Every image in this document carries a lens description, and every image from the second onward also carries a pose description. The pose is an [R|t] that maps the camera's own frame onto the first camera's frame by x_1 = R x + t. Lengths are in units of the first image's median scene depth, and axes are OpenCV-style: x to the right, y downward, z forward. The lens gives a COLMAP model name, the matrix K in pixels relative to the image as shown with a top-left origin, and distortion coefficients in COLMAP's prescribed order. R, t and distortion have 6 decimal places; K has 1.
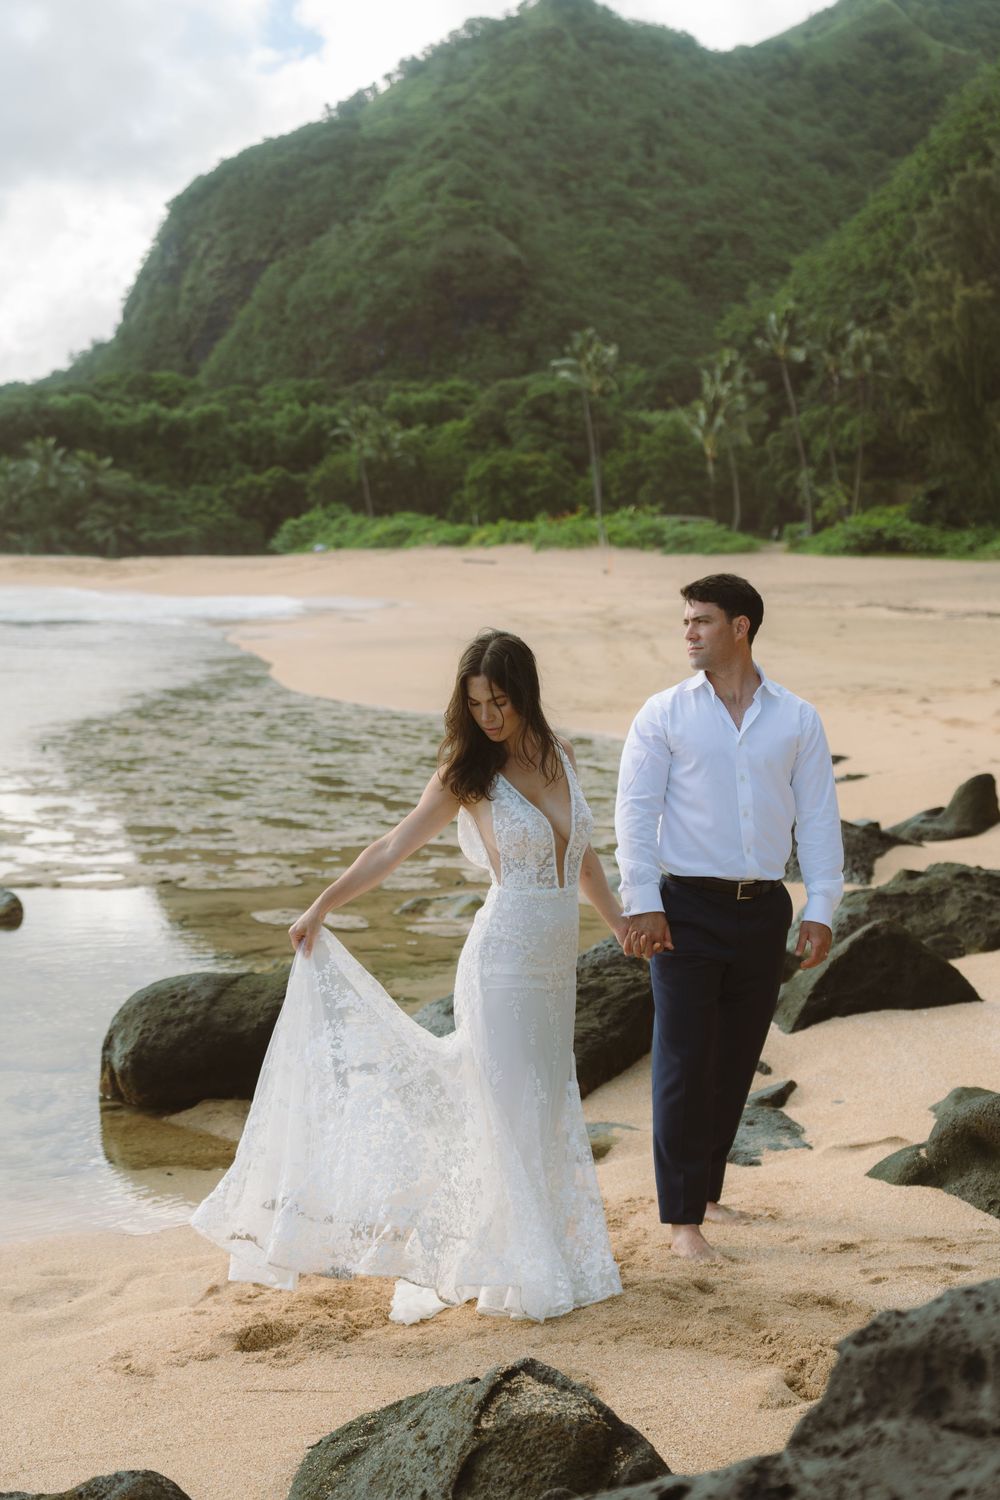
lens RADIAL K [[2016.4, 0, 498.9], [0, 2016.4, 747.0], [0, 0, 1]] dist [0.012884, 0.000000]
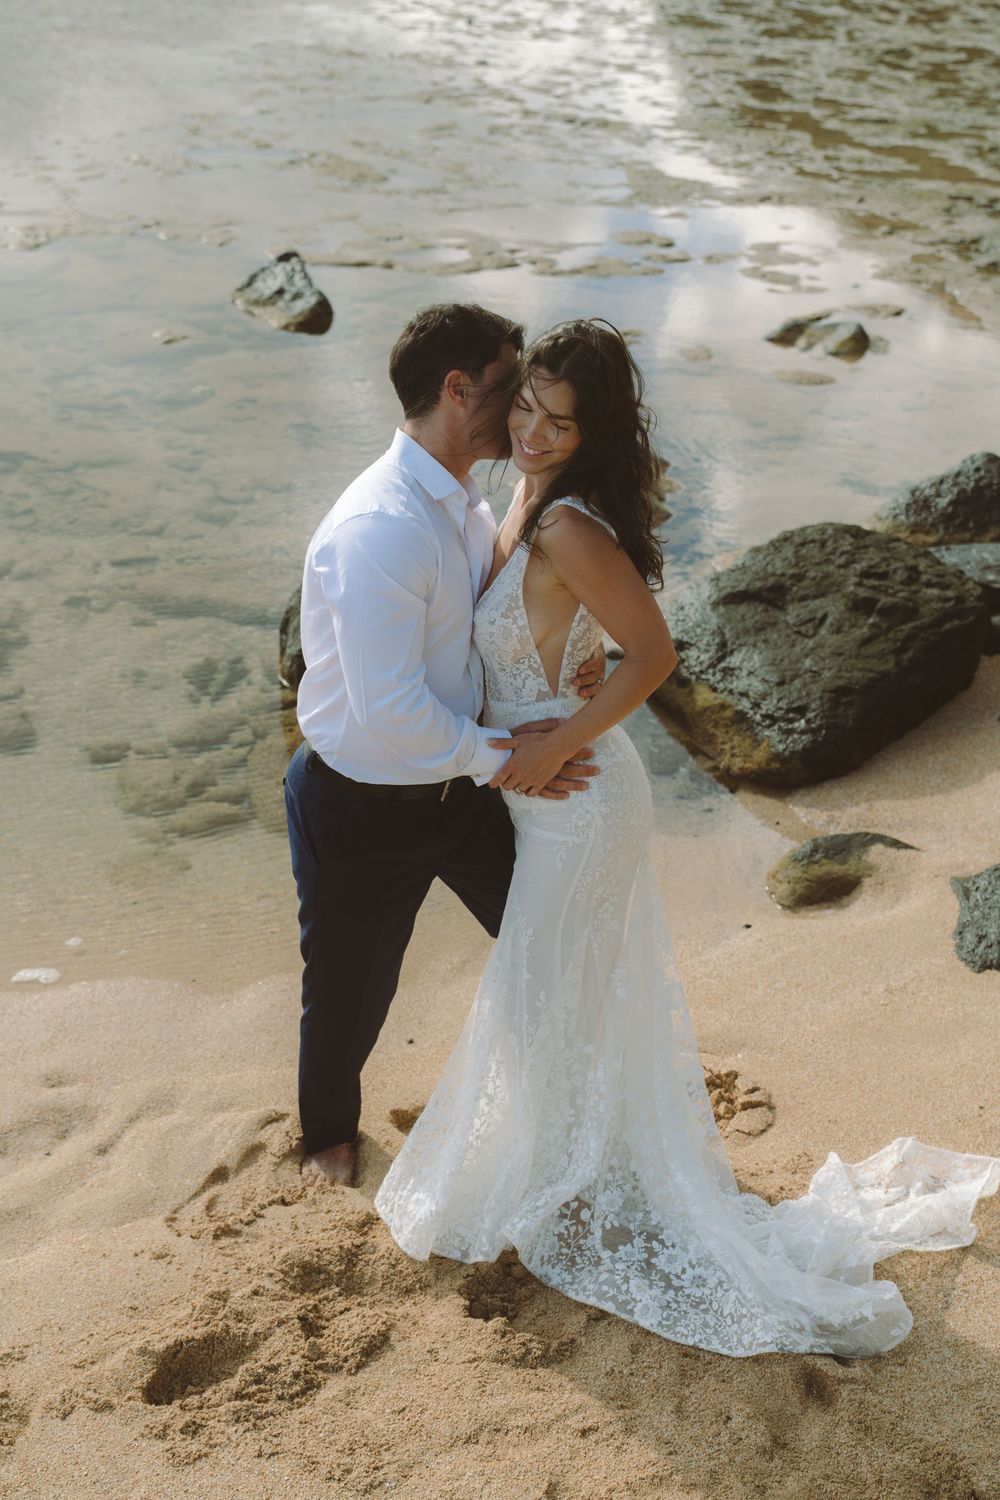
lens RADIAL K [[1992.0, 0, 505.1], [0, 1992.0, 752.8], [0, 0, 1]] dist [0.034760, 0.000000]
pose [[0.969729, 0.111943, -0.217011, 0.028800], [-0.023104, 0.926803, 0.374837, -0.042893], [0.243087, -0.358476, 0.901334, 0.107485]]
